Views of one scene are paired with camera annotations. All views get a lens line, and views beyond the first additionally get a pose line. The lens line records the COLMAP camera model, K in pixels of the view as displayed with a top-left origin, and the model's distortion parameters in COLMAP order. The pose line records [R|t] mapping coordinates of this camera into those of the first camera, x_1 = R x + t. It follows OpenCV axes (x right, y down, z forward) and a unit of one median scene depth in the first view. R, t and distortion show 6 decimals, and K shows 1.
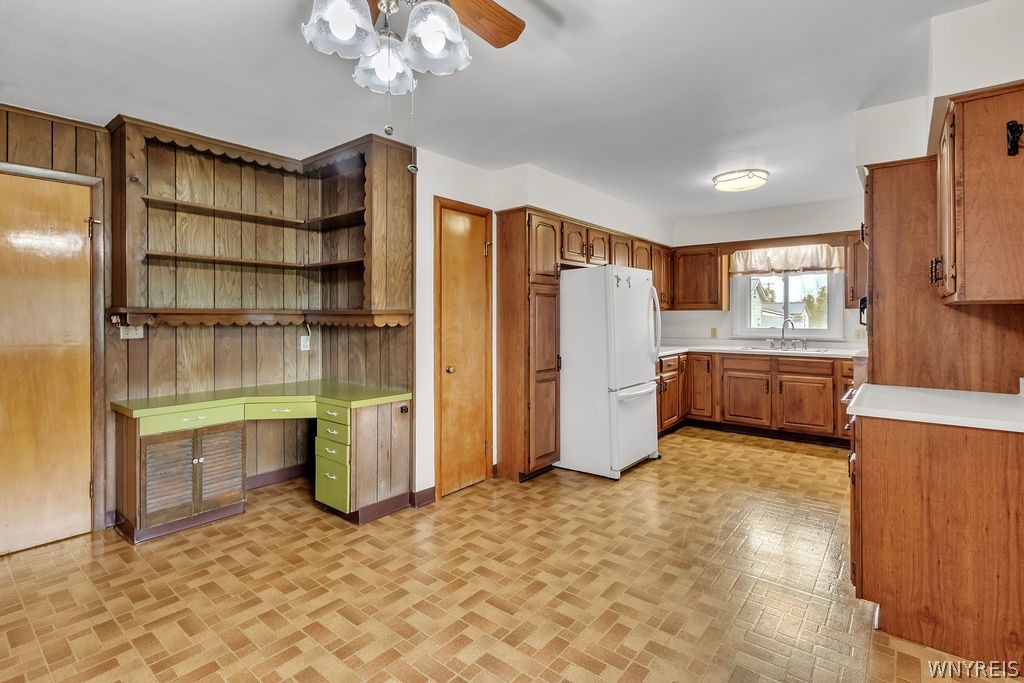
lens RADIAL K [[489.0, 0, 517.3], [0, 489.0, 312.4], [0, 0, 1]] dist [0.013535, 0.000181]
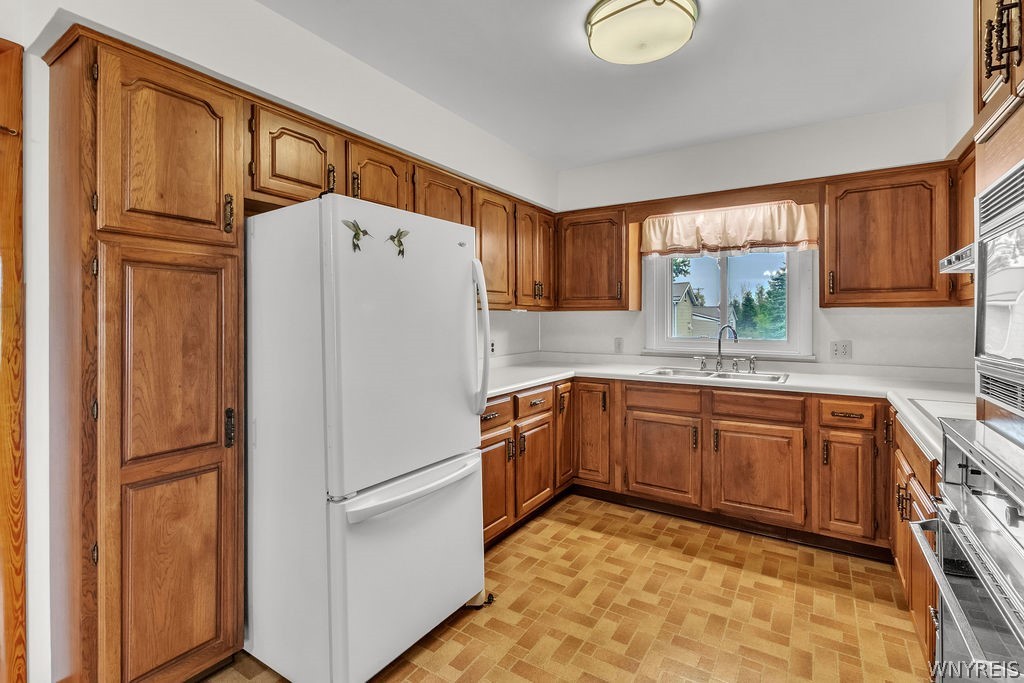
lens RADIAL K [[475.2, 0, 512.0], [0, 475.2, 315.7], [0, 0, 1]] dist [0.000249, 0.000099]
pose [[0.995060, 0.003298, 0.099225, 0.227254], [-0.003341, 0.999994, 0.000267, 0.003298], [-0.099224, -0.000597, 0.995065, 0.442291]]
